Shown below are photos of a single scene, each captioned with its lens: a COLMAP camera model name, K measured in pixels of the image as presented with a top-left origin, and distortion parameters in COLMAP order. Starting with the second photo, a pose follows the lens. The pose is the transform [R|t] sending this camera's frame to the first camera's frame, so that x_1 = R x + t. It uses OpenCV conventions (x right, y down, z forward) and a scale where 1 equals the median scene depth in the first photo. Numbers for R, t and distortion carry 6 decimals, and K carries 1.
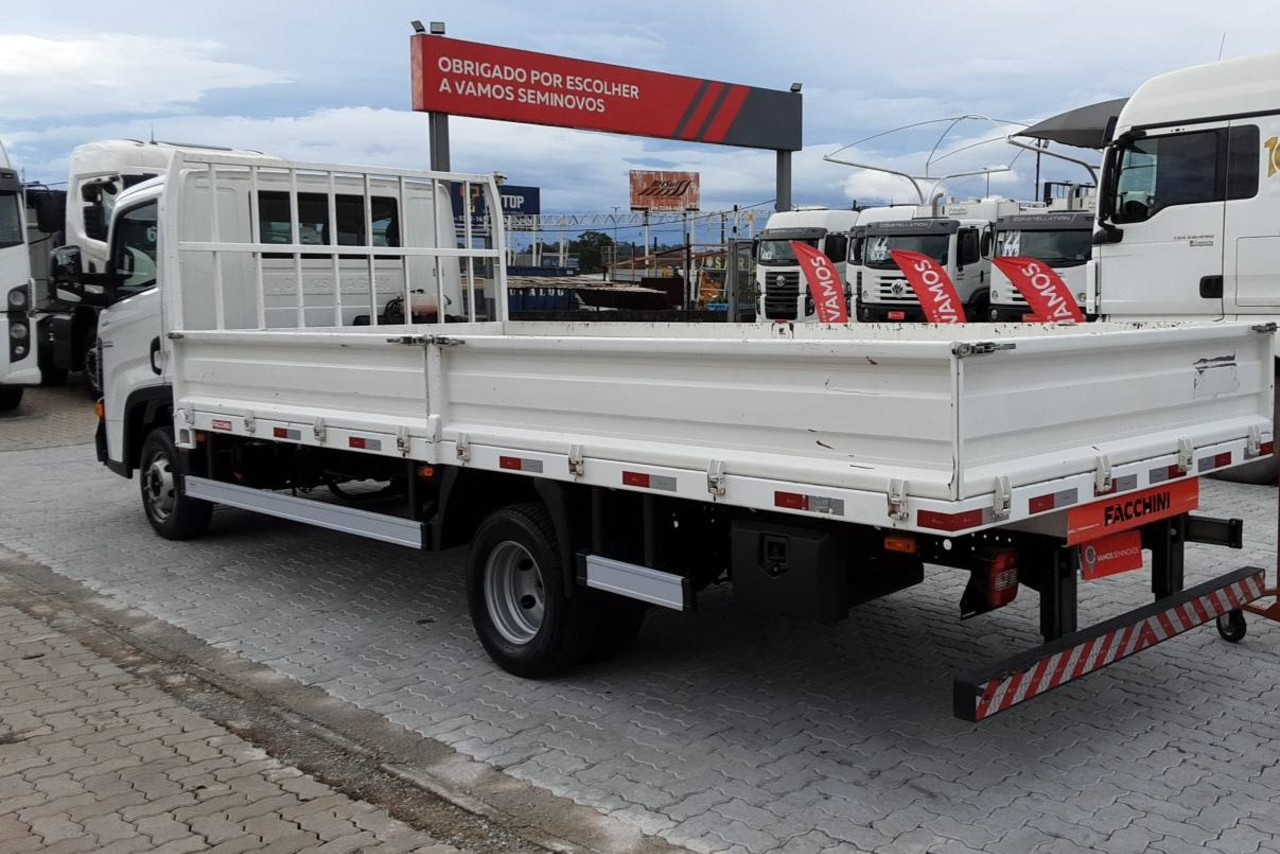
lens RADIAL K [[1235.9, 0, 776.8], [0, 1235.9, 391.3], [0, 0, 1]] dist [0.100840, -0.165965]
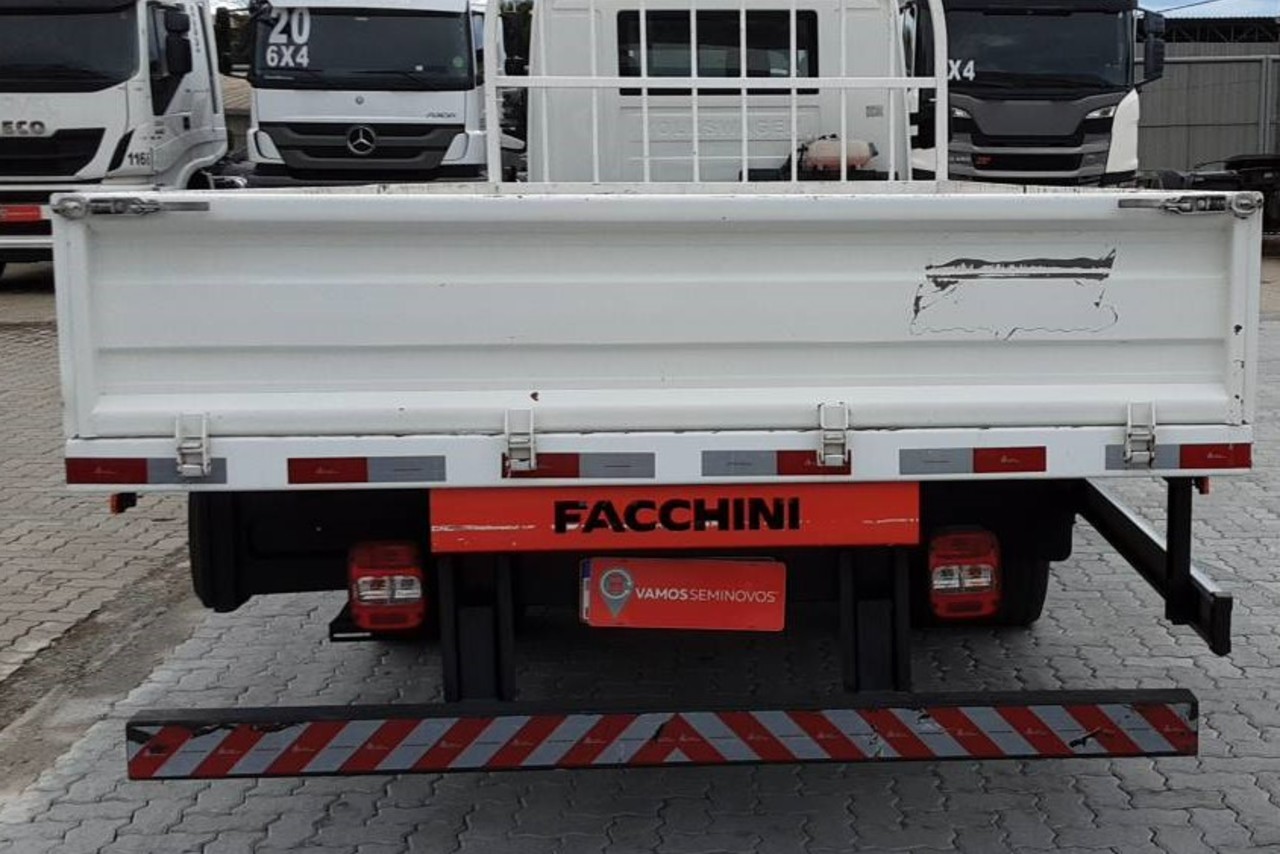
lens RADIAL K [[1759.6, 0, 864.9], [0, 1759.6, 394.5], [0, 0, 1]] dist [0.100374, -0.102940]
pose [[0.731296, 0.098859, -0.674858, 0.772714], [-0.059116, 0.994904, 0.081683, -0.026242], [0.679493, -0.019840, 0.733413, 0.419715]]
